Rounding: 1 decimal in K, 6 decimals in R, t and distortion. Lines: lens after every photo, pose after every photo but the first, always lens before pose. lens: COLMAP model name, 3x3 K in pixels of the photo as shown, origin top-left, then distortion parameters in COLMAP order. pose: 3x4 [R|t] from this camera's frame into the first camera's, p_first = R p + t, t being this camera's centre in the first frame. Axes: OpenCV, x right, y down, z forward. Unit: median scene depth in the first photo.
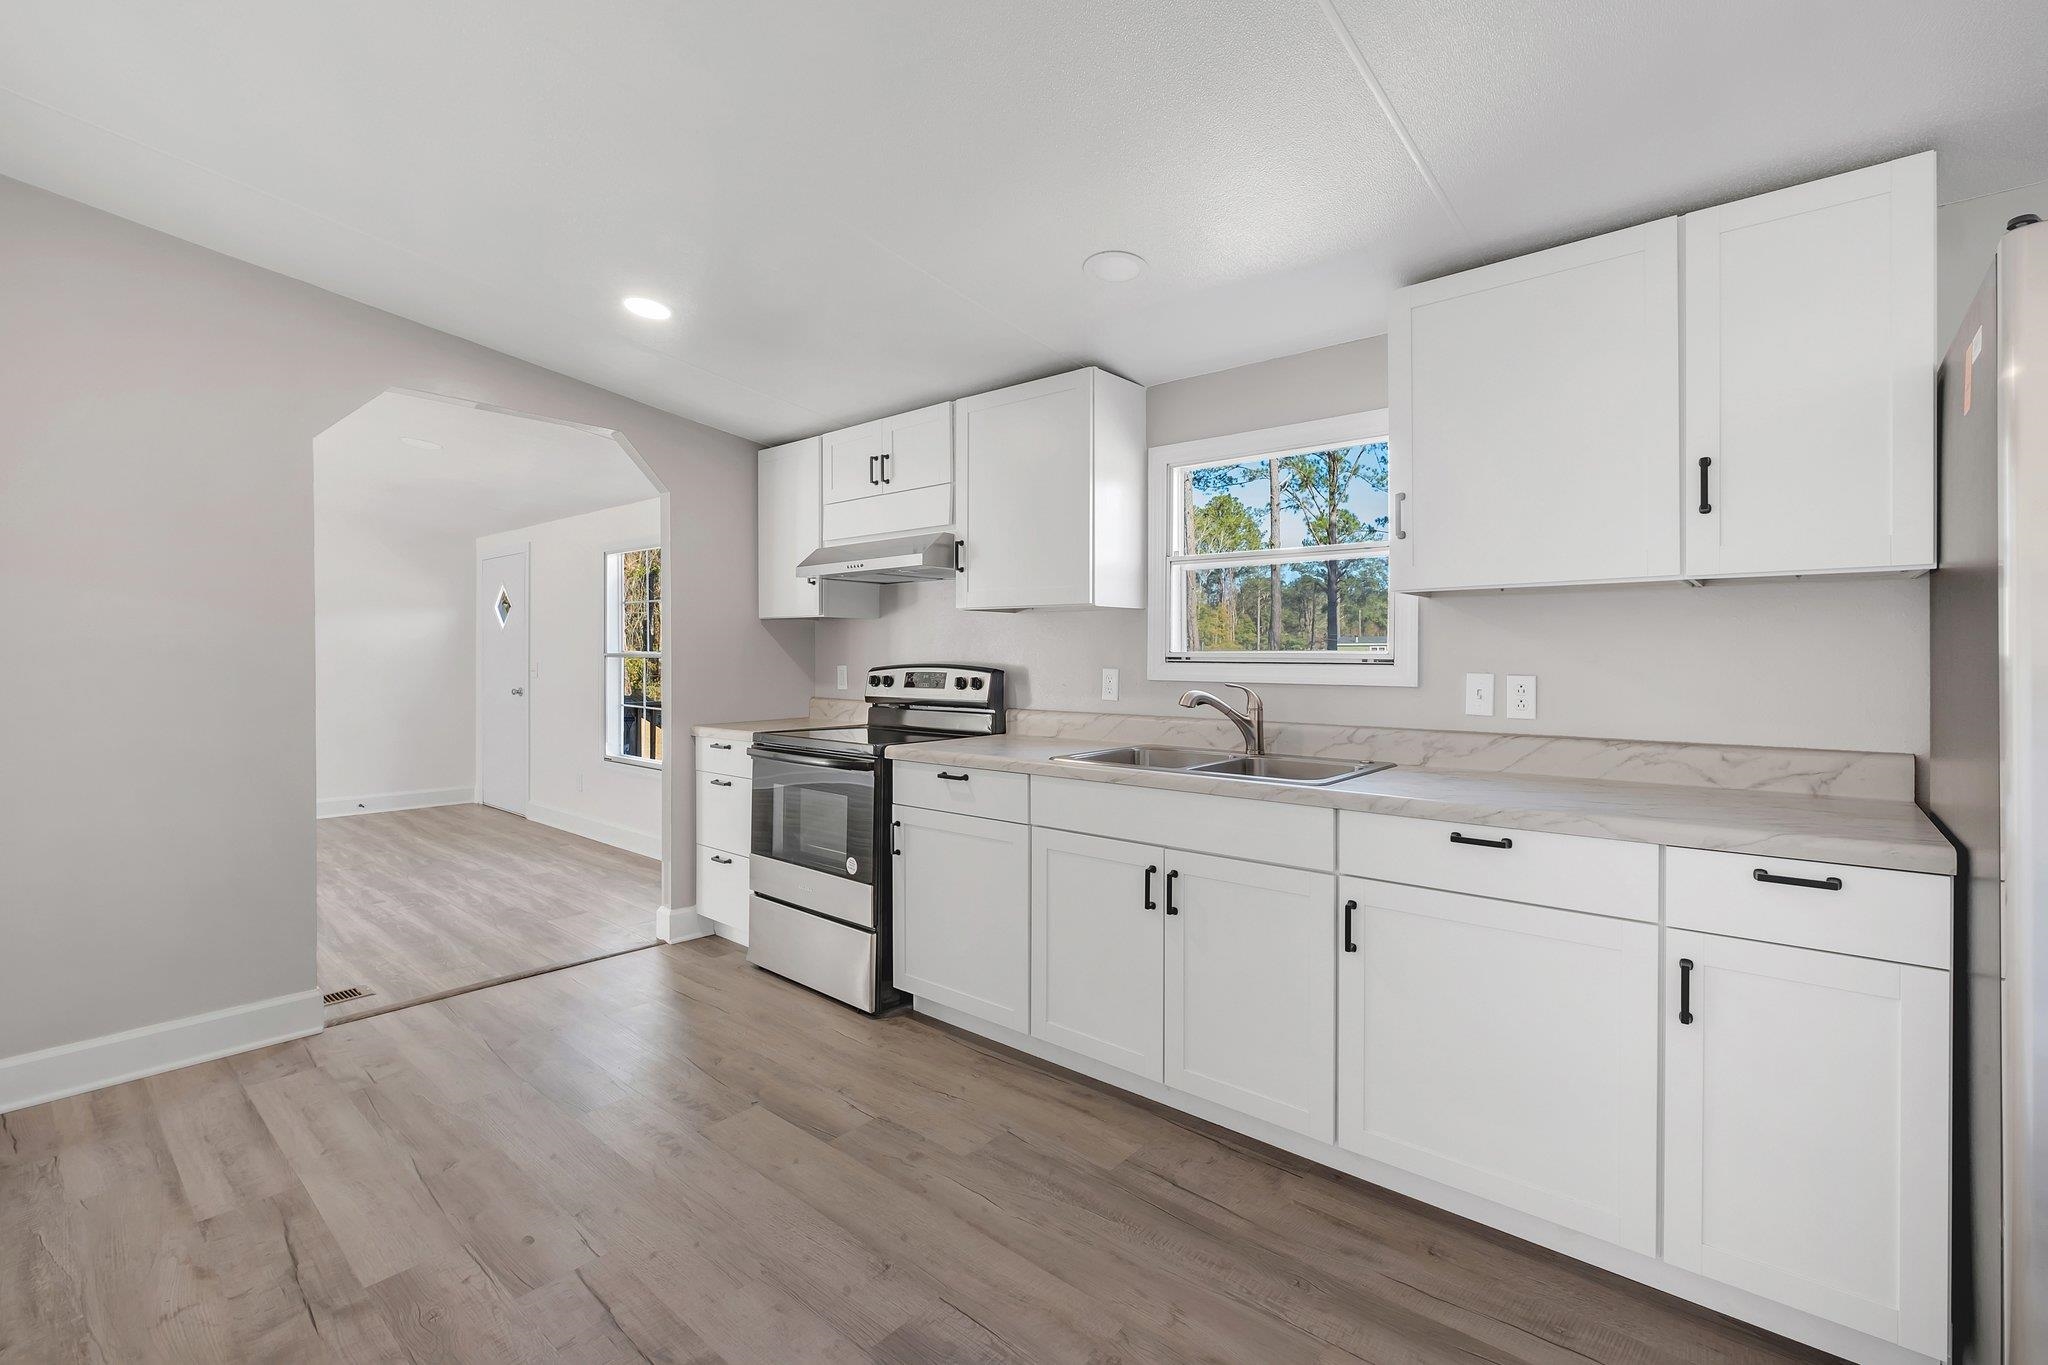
lens RADIAL K [[906.4, 0, 1038.7], [0, 906.4, 659.2], [0, 0, 1]] dist [-0.012159, 0.000228]
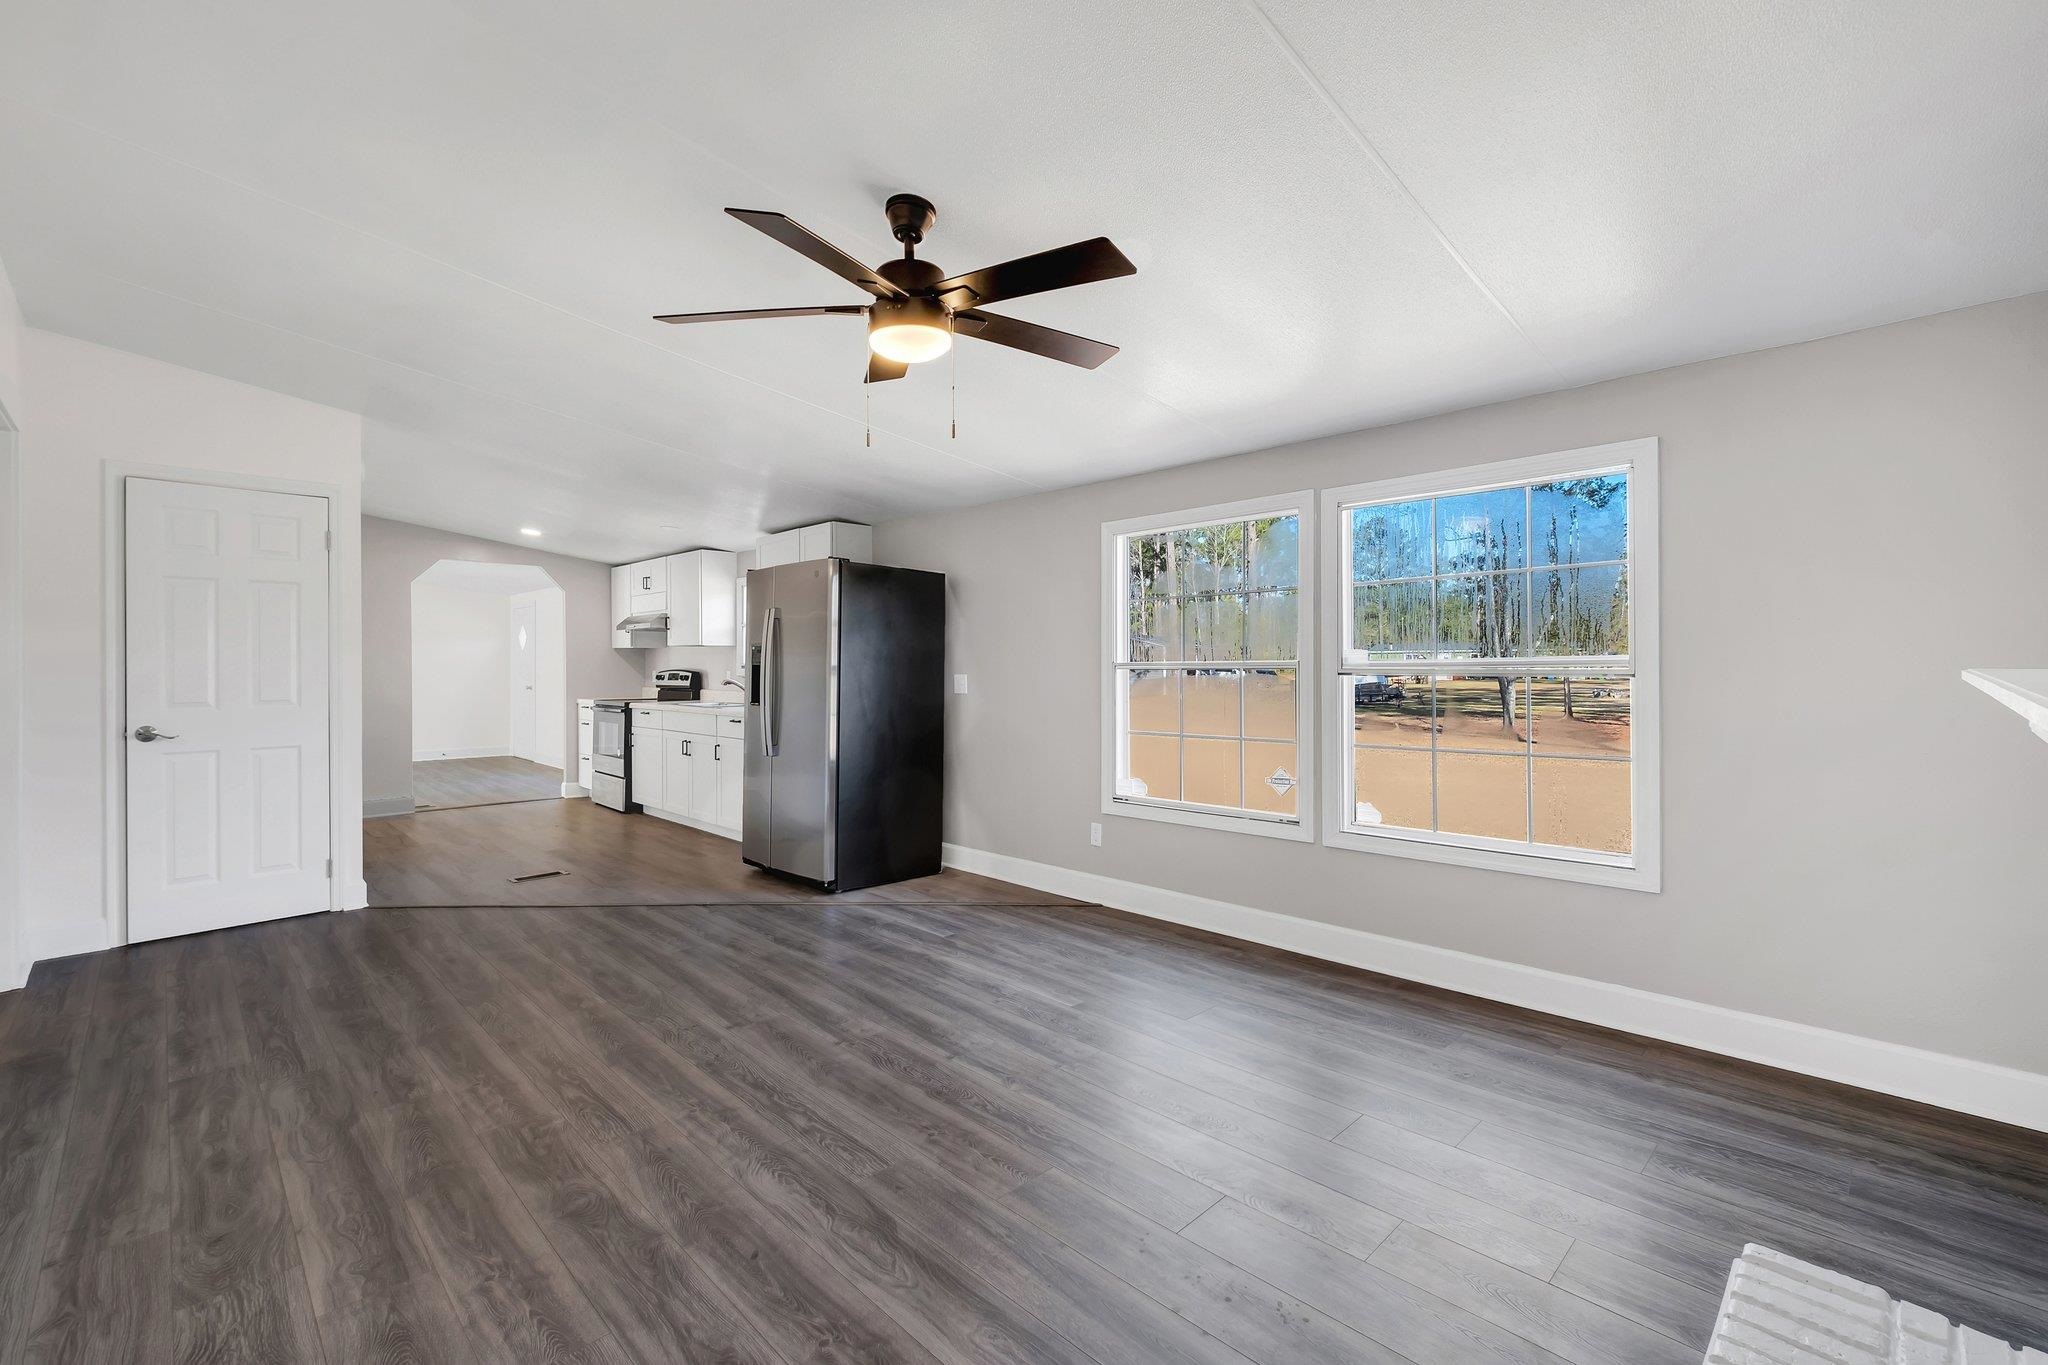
lens RADIAL K [[906.4, 0, 1010.1], [0, 906.4, 663.5], [0, 0, 1]] dist [-0.012159, 0.000228]
pose [[0.994553, -0.004932, -0.104115, 0.906788], [0.004491, 0.999980, -0.004465, 0.004035], [0.104135, 0.003973, 0.994555, -1.082661]]
